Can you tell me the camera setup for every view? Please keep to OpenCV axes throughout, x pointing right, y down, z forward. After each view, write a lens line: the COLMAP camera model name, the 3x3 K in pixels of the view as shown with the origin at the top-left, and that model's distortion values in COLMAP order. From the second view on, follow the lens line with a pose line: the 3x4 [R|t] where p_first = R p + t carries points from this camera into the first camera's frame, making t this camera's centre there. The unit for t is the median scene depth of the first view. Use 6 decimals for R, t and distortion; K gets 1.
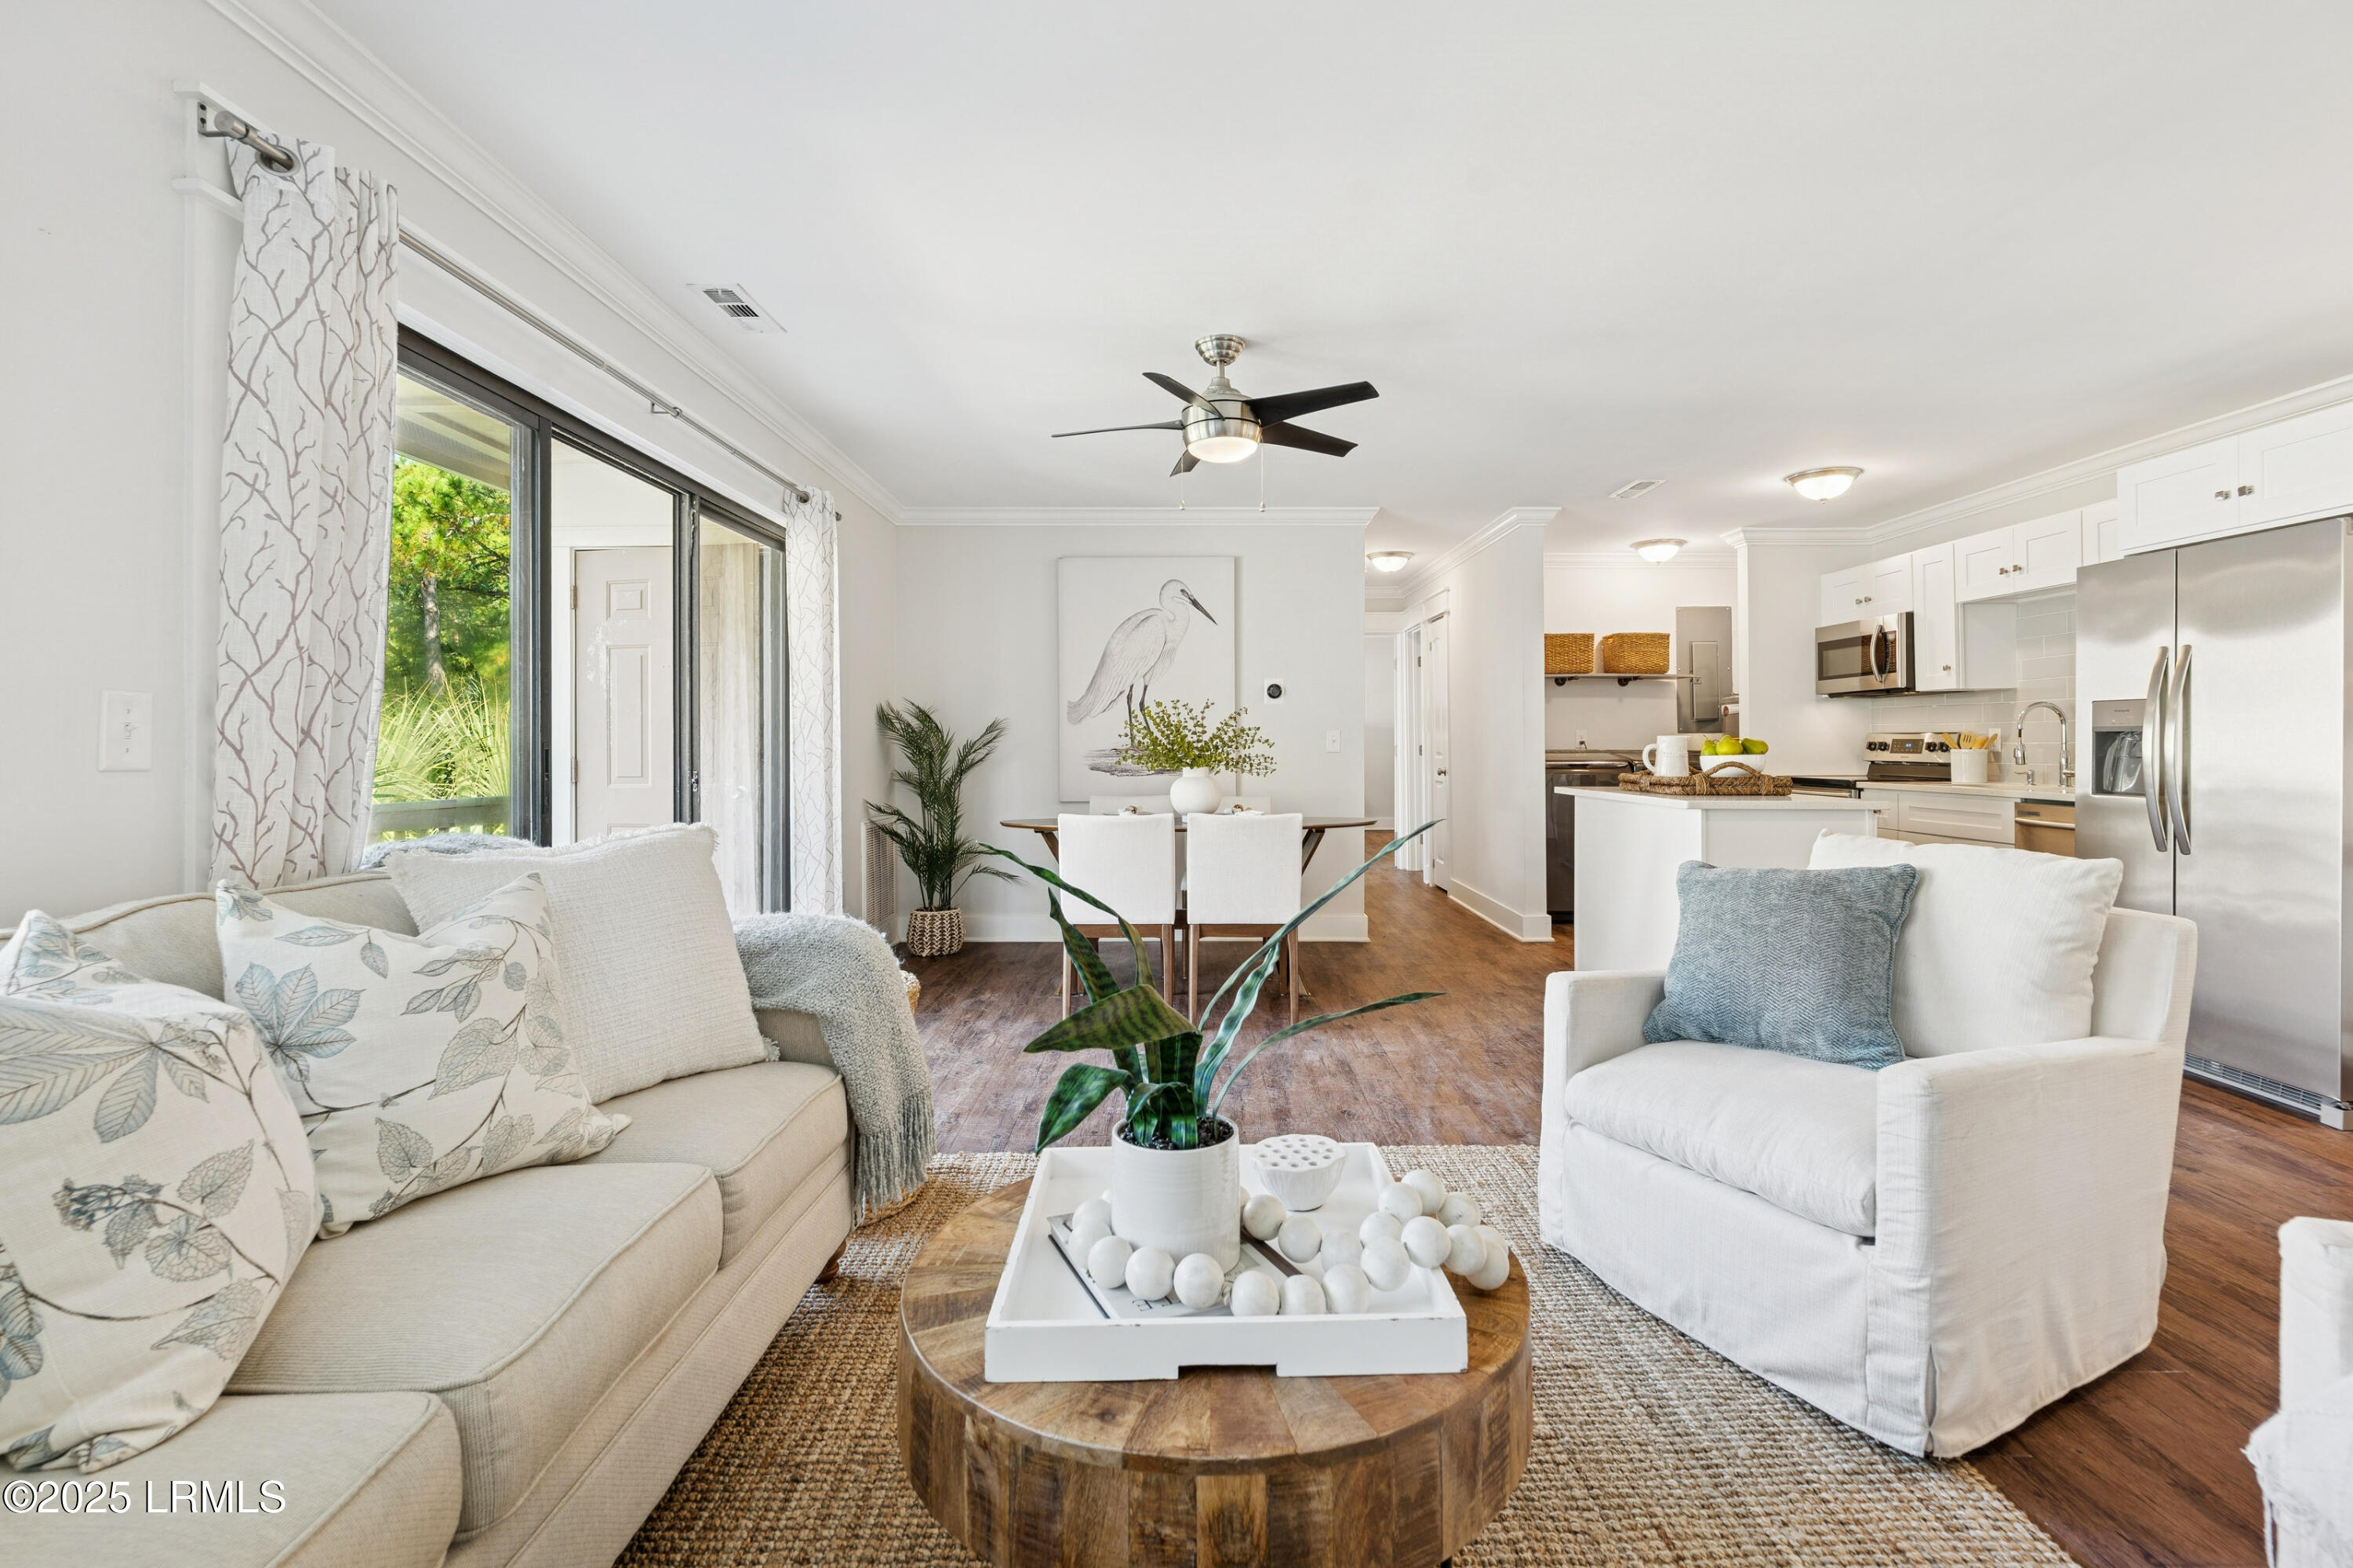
lens RADIAL K [[1035.3, 0, 1191.2], [0, 1035.3, 728.6], [0, 0, 1]] dist [-0.005080, -0.000359]
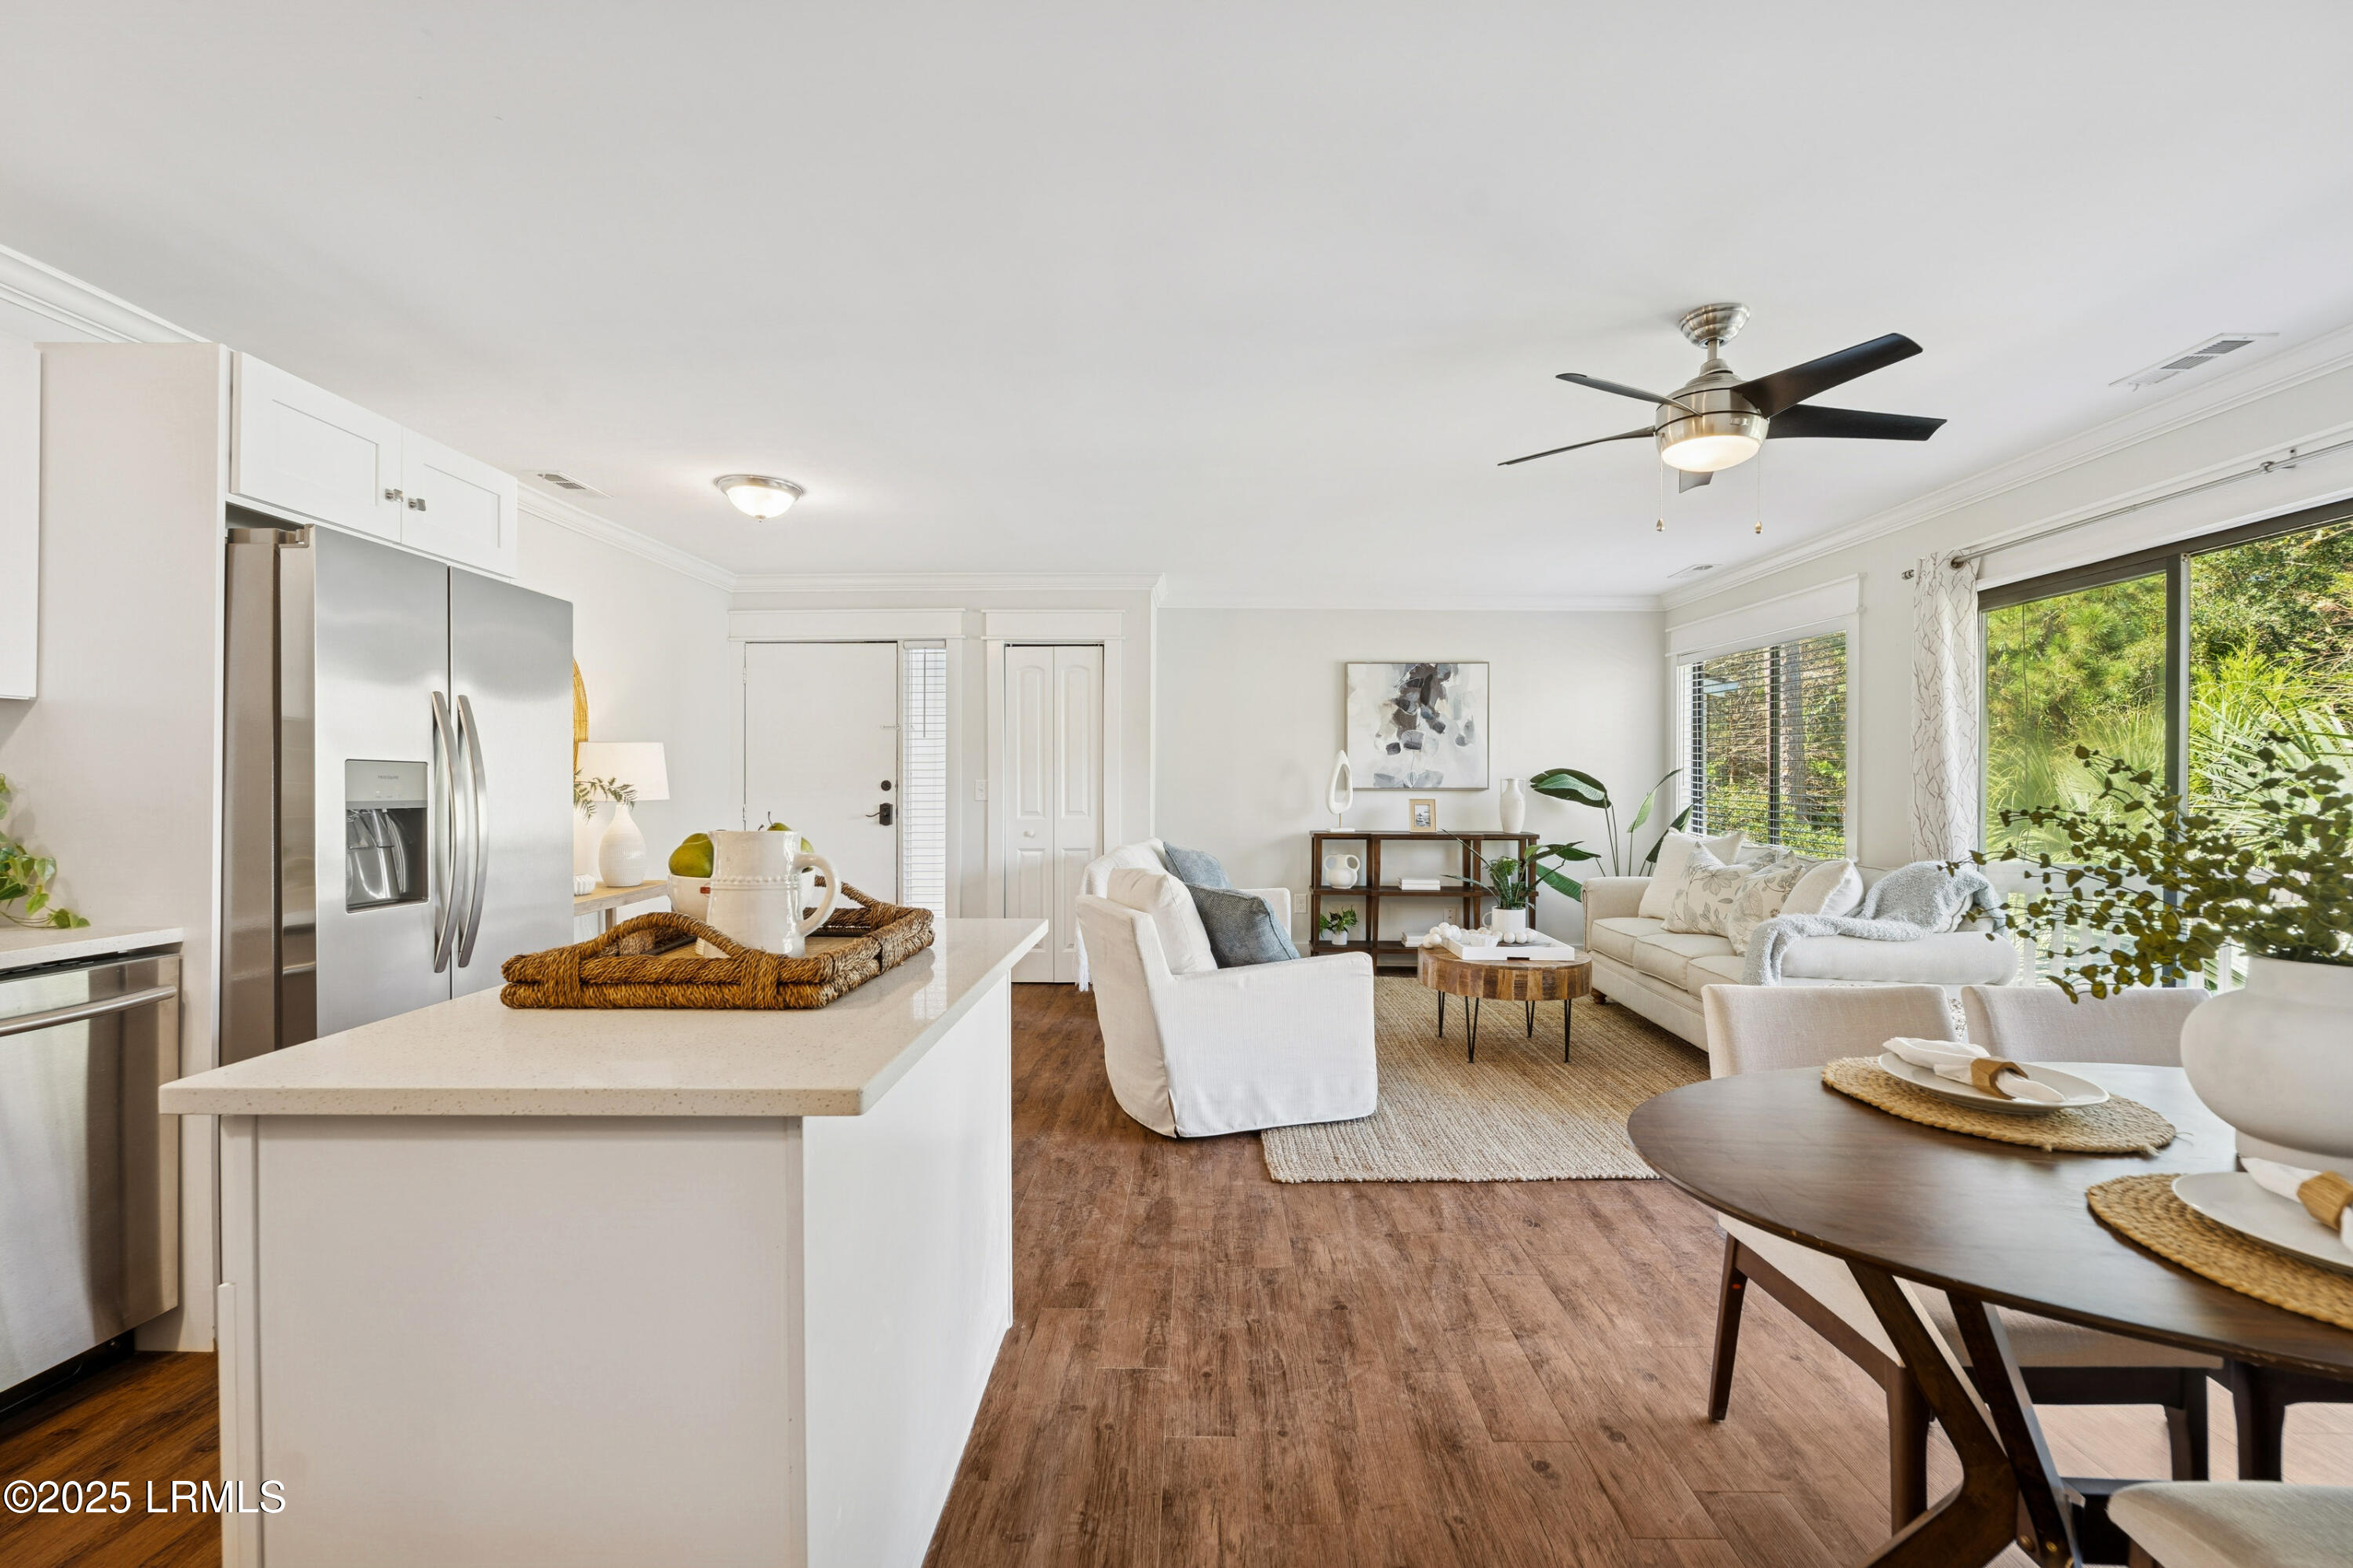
lens RADIAL K [[1035.3, 0, 1188.4], [0, 1035.3, 785.3], [0, 0, 1]] dist [-0.005080, -0.000359]
pose [[-0.999918, -0.004167, 0.012099, 0.242569], [-0.004304, 0.999926, -0.011337, -0.003844], [-0.012050, -0.011388, -0.999863, 1.043574]]
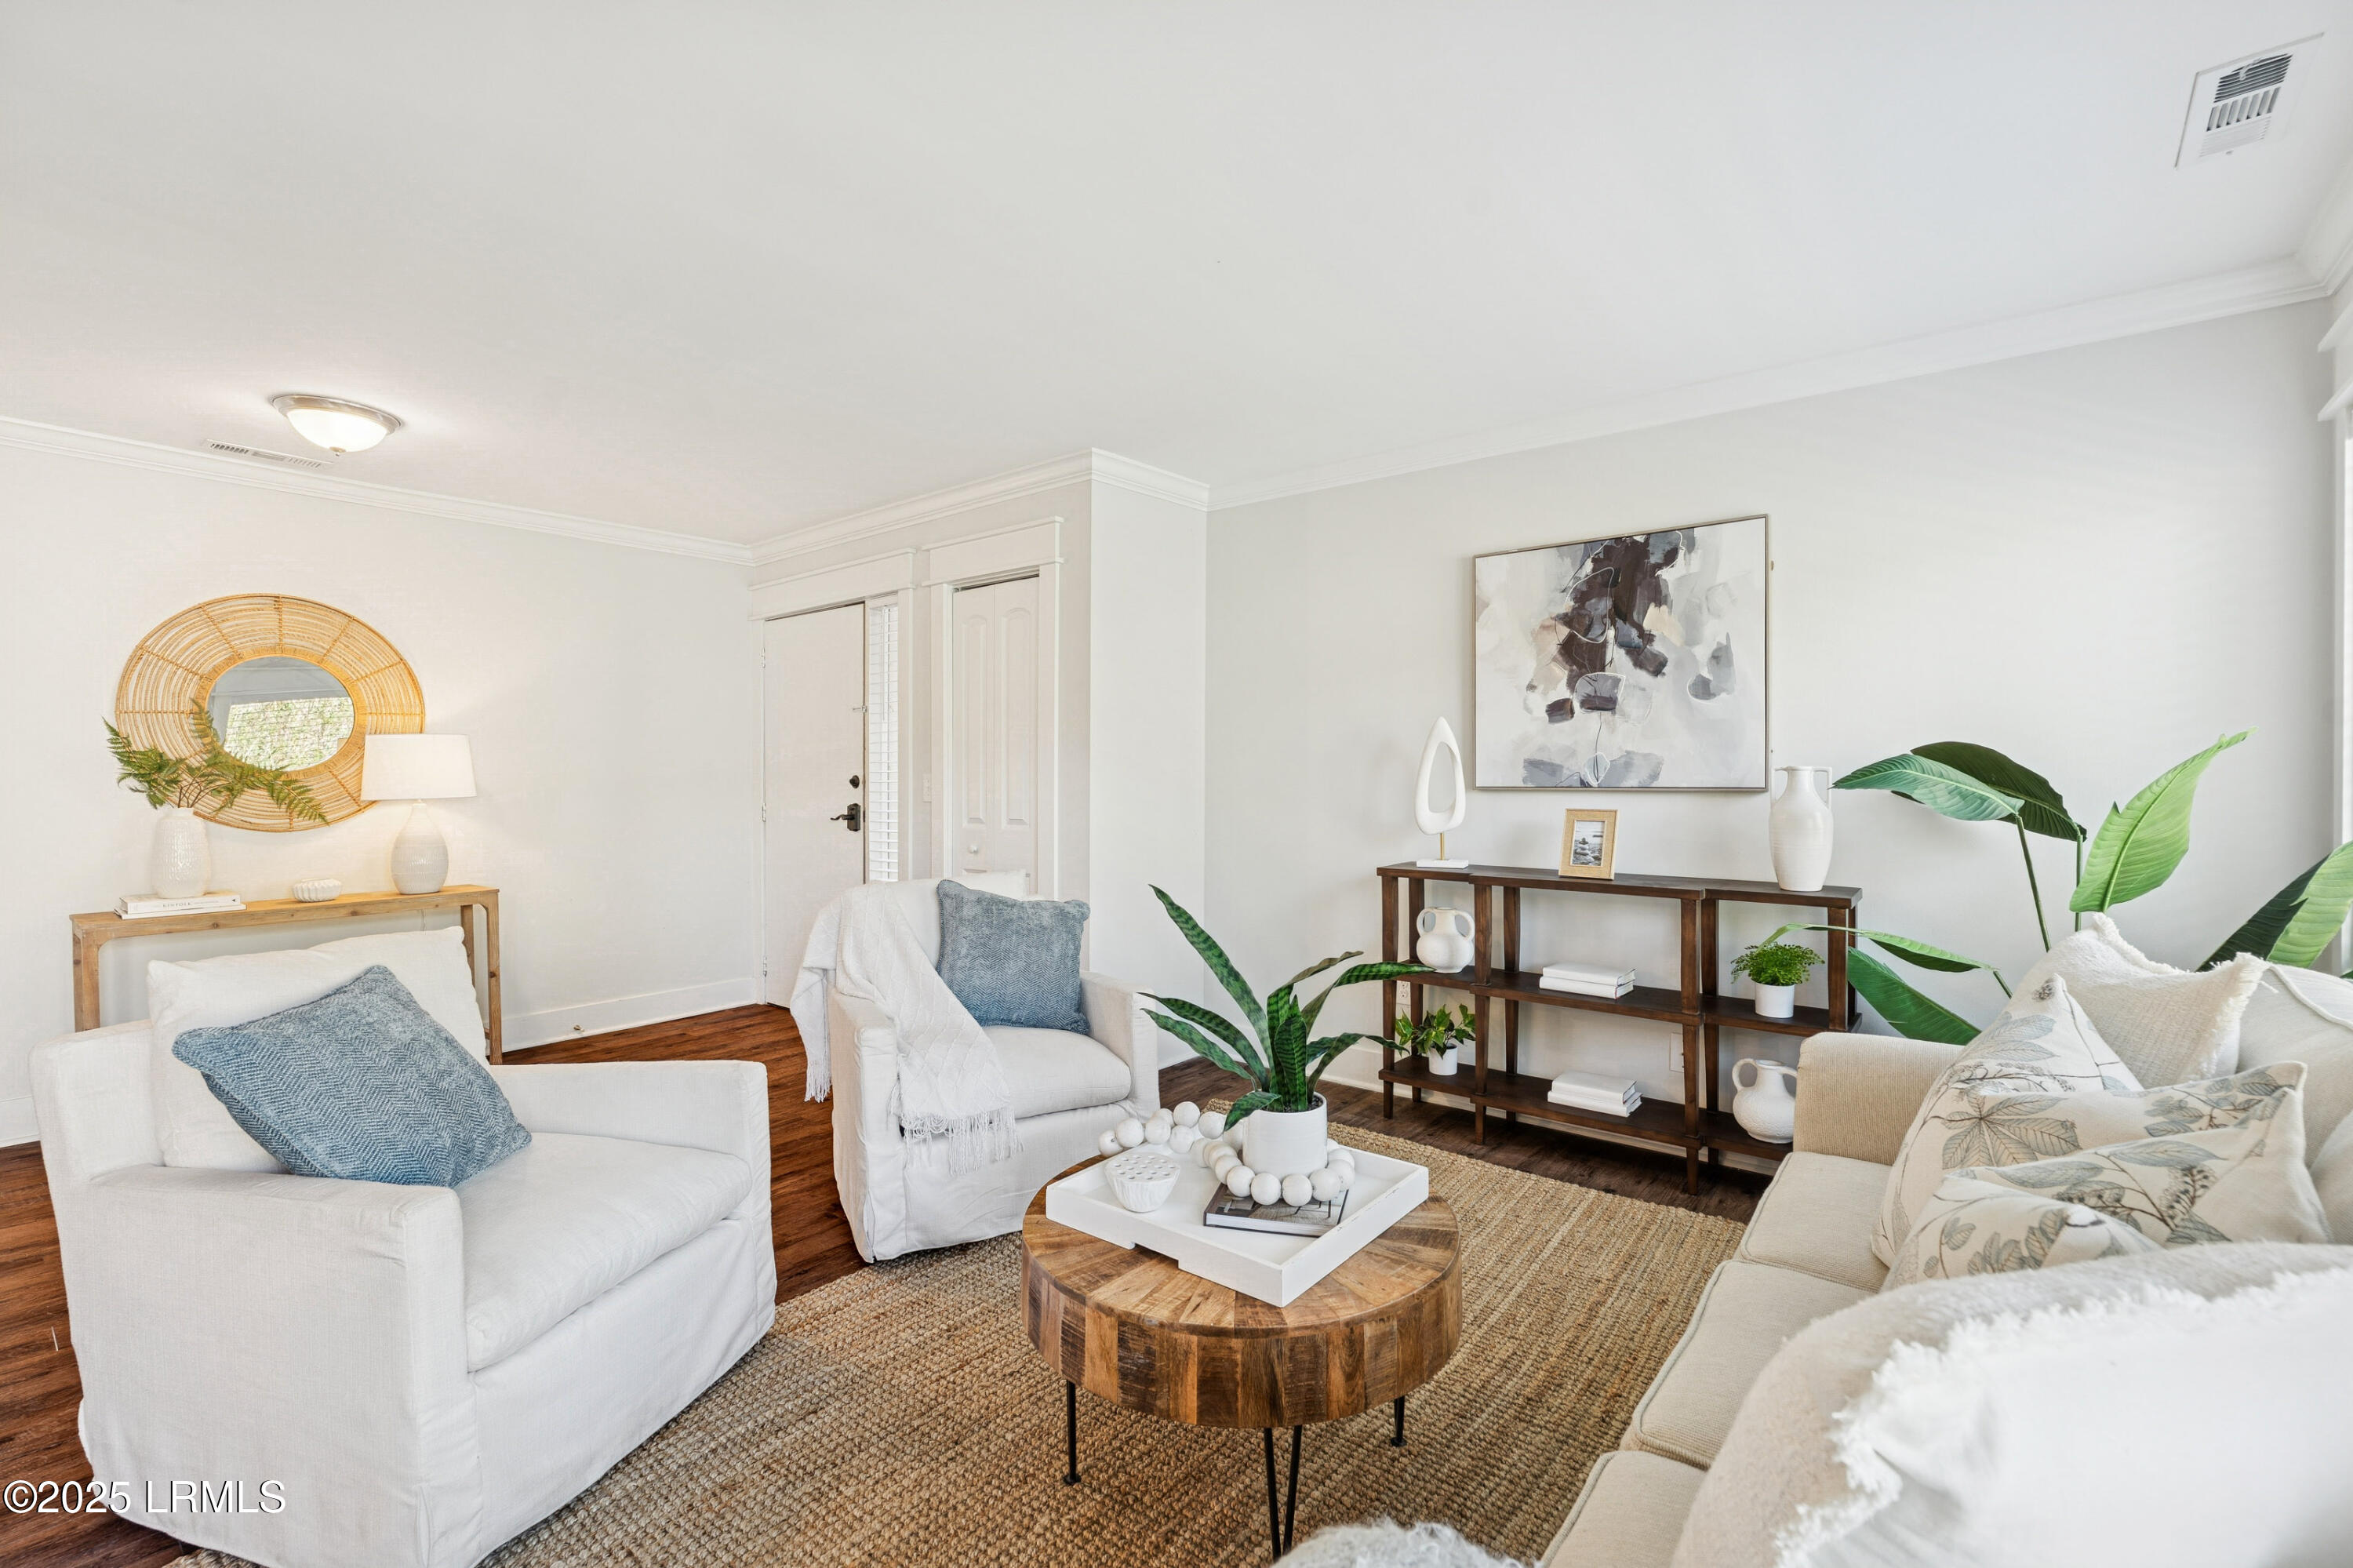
lens RADIAL K [[1035.3, 0, 1188.8], [0, 1035.3, 780.9], [0, 0, 1]] dist [-0.005080, -0.000359]
pose [[-0.780499, -0.004409, 0.625141, -0.185370], [-0.009133, 0.999949, -0.004350, -0.013931], [-0.625090, -0.009105, -0.780500, 0.477443]]
